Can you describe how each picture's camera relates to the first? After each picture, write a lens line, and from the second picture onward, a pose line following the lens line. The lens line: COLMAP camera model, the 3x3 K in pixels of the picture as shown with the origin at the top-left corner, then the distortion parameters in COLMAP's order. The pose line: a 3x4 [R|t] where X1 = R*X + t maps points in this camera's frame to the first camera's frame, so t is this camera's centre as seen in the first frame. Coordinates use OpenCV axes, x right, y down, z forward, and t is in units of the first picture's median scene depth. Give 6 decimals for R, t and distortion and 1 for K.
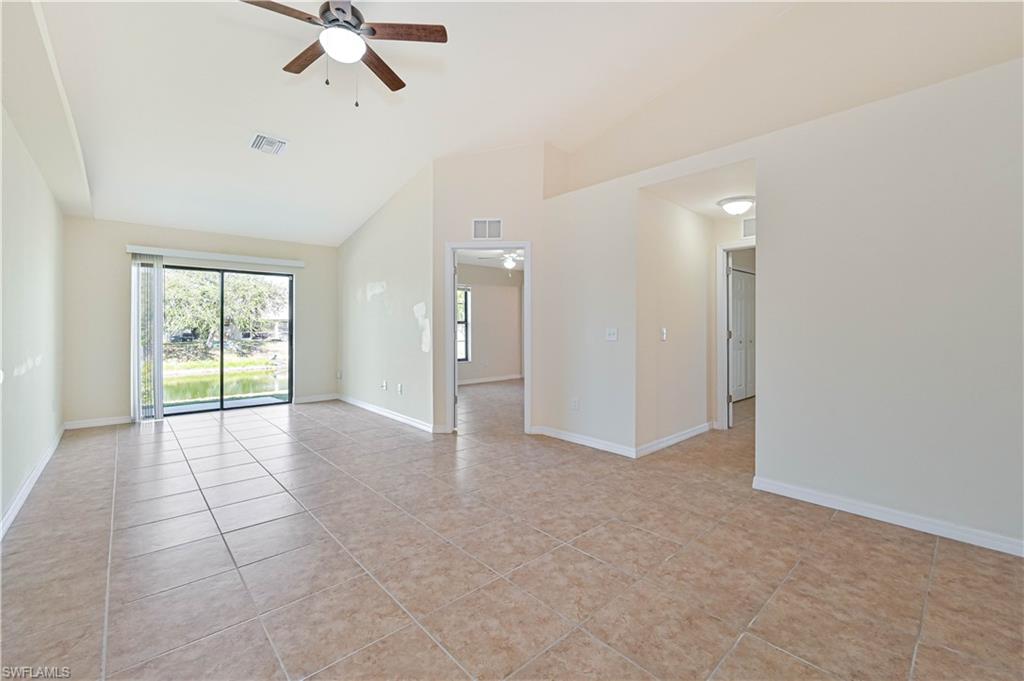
lens RADIAL K [[427.4, 0, 515.8], [0, 427.4, 330.9], [0, 0, 1]] dist [0.000462, 0.000671]
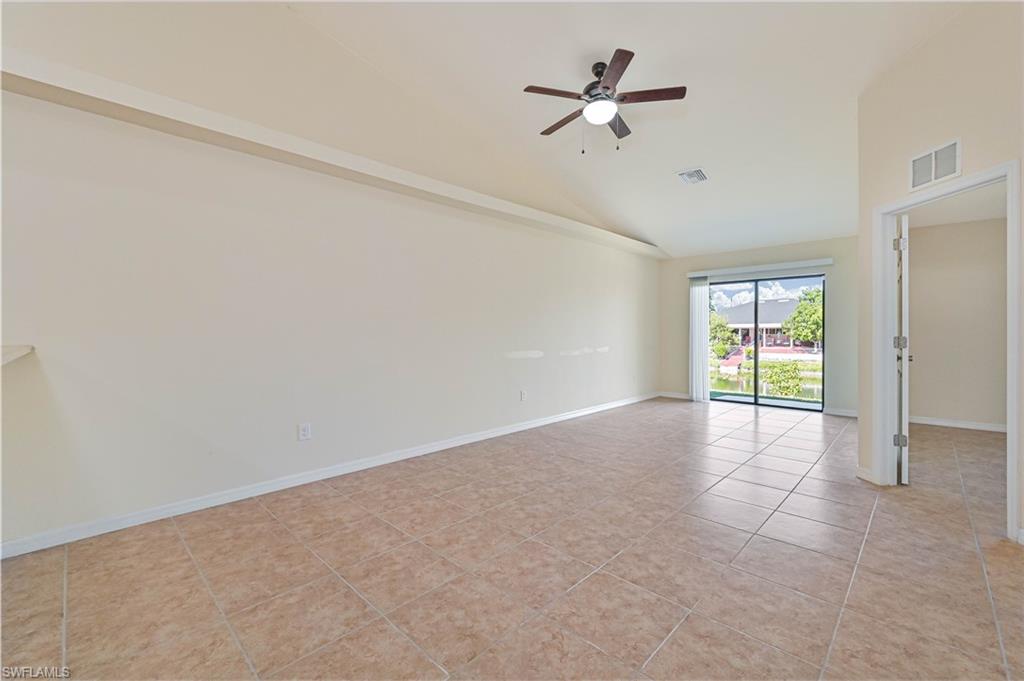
lens RADIAL K [[427.4, 0, 513.6], [0, 427.4, 336.8], [0, 0, 1]] dist [0.000462, 0.000671]
pose [[0.056879, 0.010491, -0.998326, 0.507623], [-0.005608, 0.999932, 0.010188, -0.001693], [0.998365, 0.005019, 0.056934, 0.386751]]
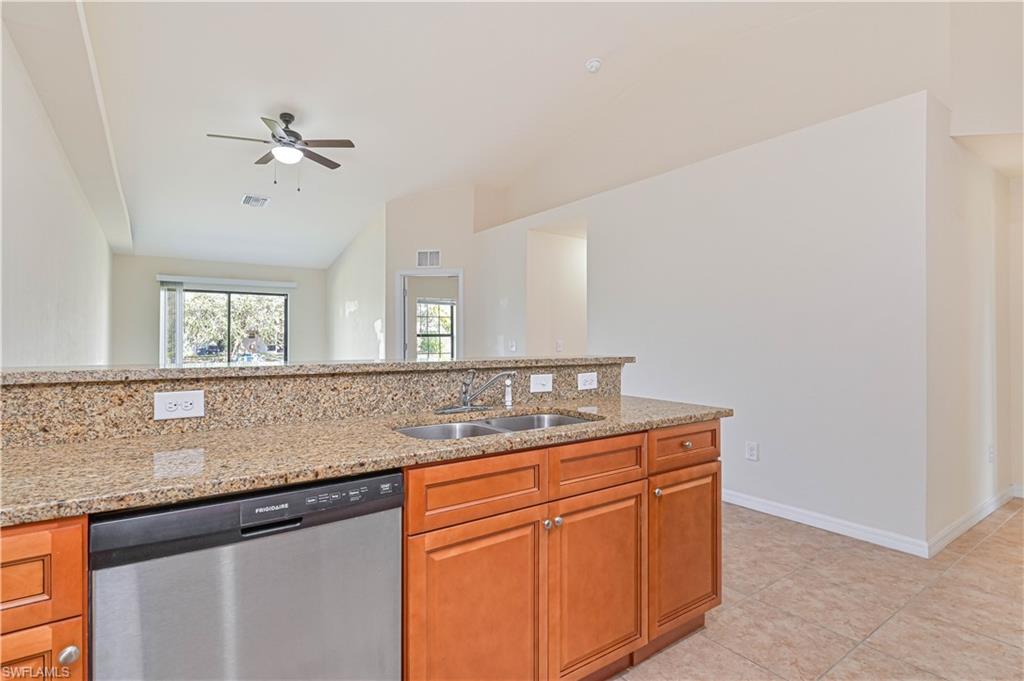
lens RADIAL K [[509.7, 0, 517.7], [0, 509.7, 341.7], [0, 0, 1]] dist [-0.002661, -0.000350]
pose [[0.992866, 0.001137, -0.119228, 0.357193], [-0.001588, 0.999992, -0.003691, 0.000267], [0.119223, 0.003854, 0.992860, -0.396655]]
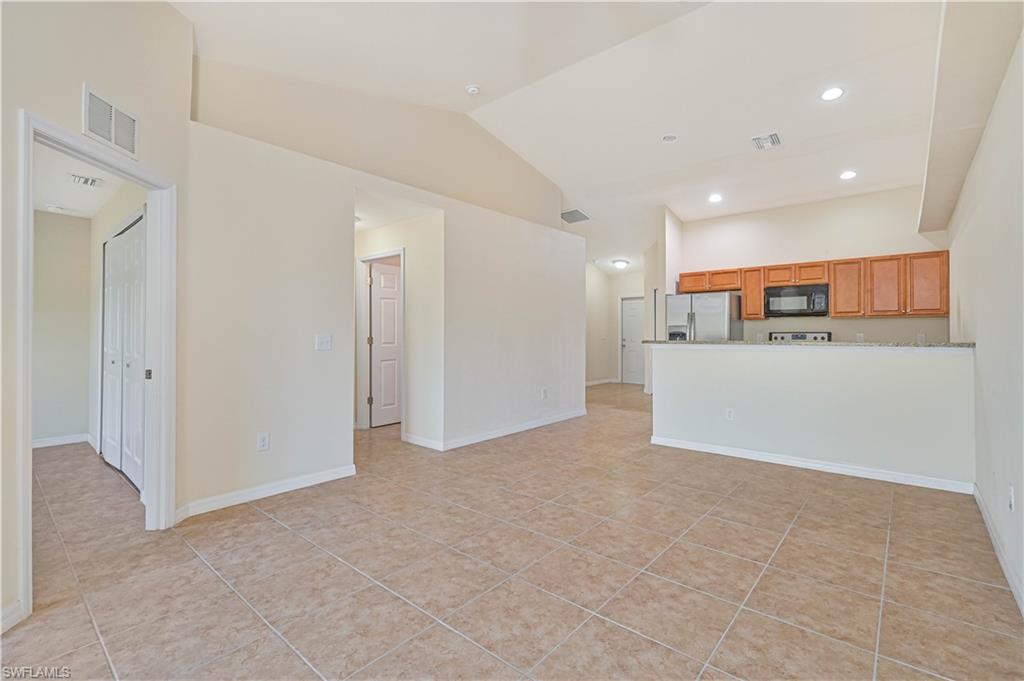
lens RADIAL K [[456.4, 0, 515.4], [0, 456.4, 332.5], [0, 0, 1]] dist [0.000465, 0.000592]
pose [[-0.118825, 0.002565, 0.992912, -0.625366], [0.011220, 0.999936, -0.001241, -0.005991], [-0.992852, 0.010993, -0.118846, 0.635024]]
